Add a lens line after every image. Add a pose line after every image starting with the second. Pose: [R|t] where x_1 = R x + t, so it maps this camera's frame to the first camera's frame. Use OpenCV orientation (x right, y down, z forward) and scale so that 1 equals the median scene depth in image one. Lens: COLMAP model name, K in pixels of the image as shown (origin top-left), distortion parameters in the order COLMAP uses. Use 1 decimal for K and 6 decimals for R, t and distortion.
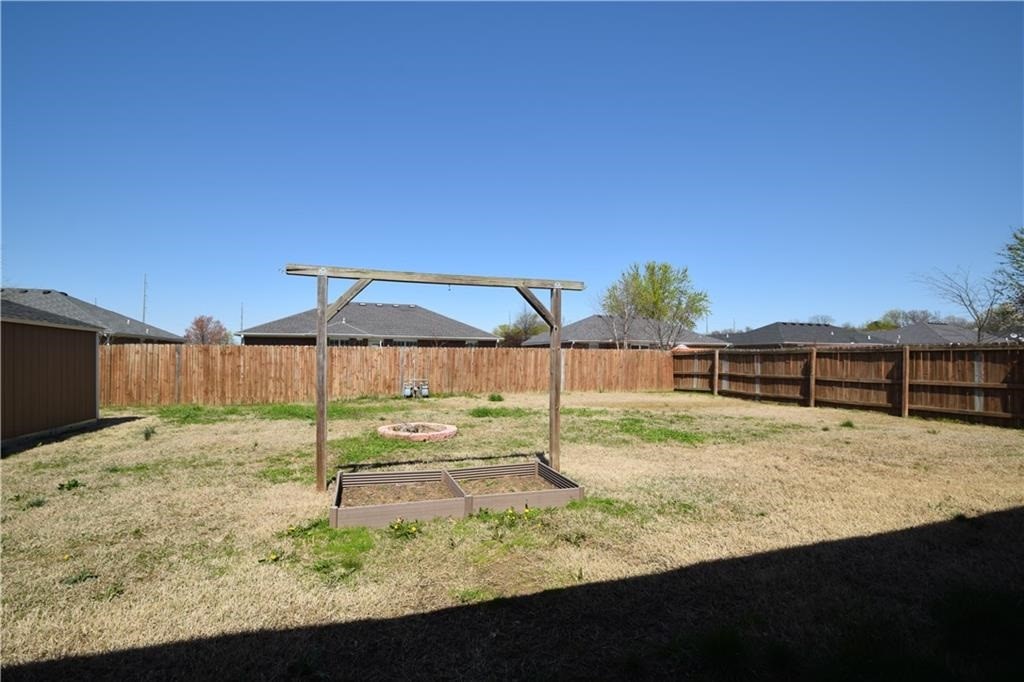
lens RADIAL K [[449.2, 0, 502.3], [0, 449.2, 358.0], [0, 0, 1]] dist [-0.006450, -0.000785]
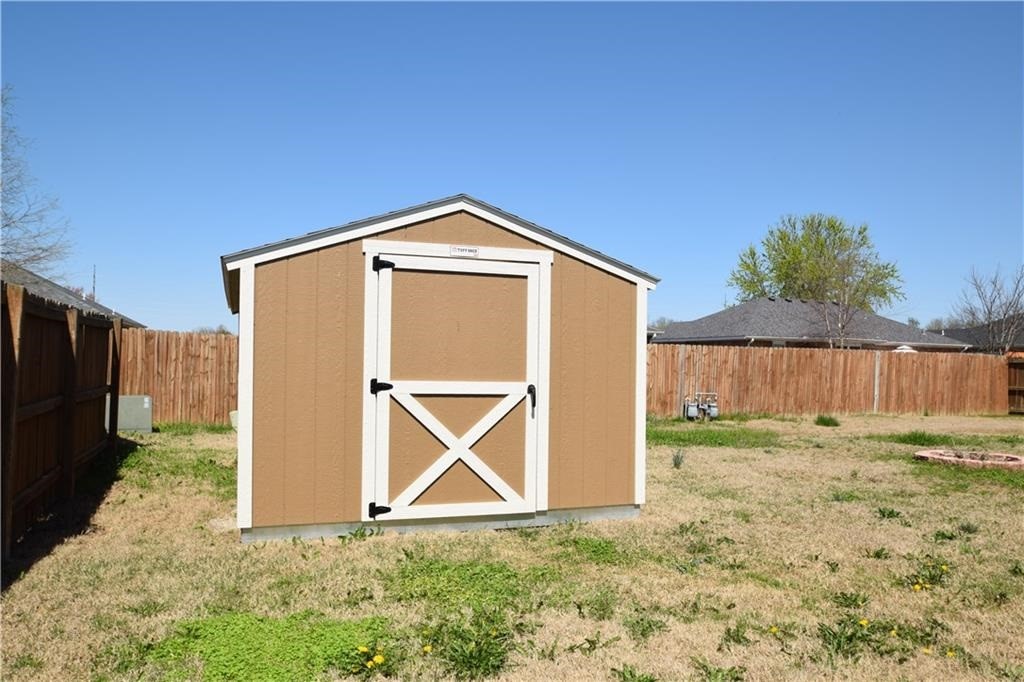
lens RADIAL K [[743.7, 0, 512.4], [0, 743.7, 360.3], [0, 0, 1]] dist [-0.060538, 0.000412]
pose [[0.999219, 0.015786, 0.036222, -0.501621], [-0.015753, 0.999875, -0.001189, 0.004174], [-0.036236, 0.000618, 0.999343, -0.099248]]
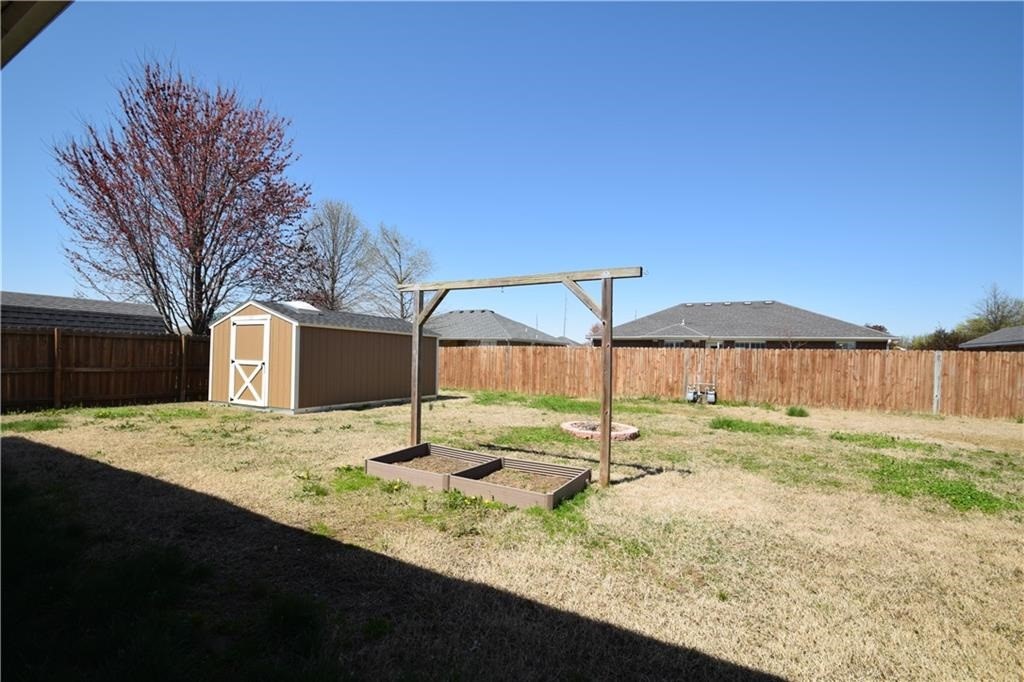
lens RADIAL K [[449.2, 0, 502.3], [0, 449.2, 358.0], [0, 0, 1]] dist [-0.006450, -0.000785]
pose [[0.684359, 0.015854, -0.728973, 0.191393], [-0.020439, 0.999788, 0.002556, 0.001614], [0.728859, 0.013150, 0.684538, 0.072656]]
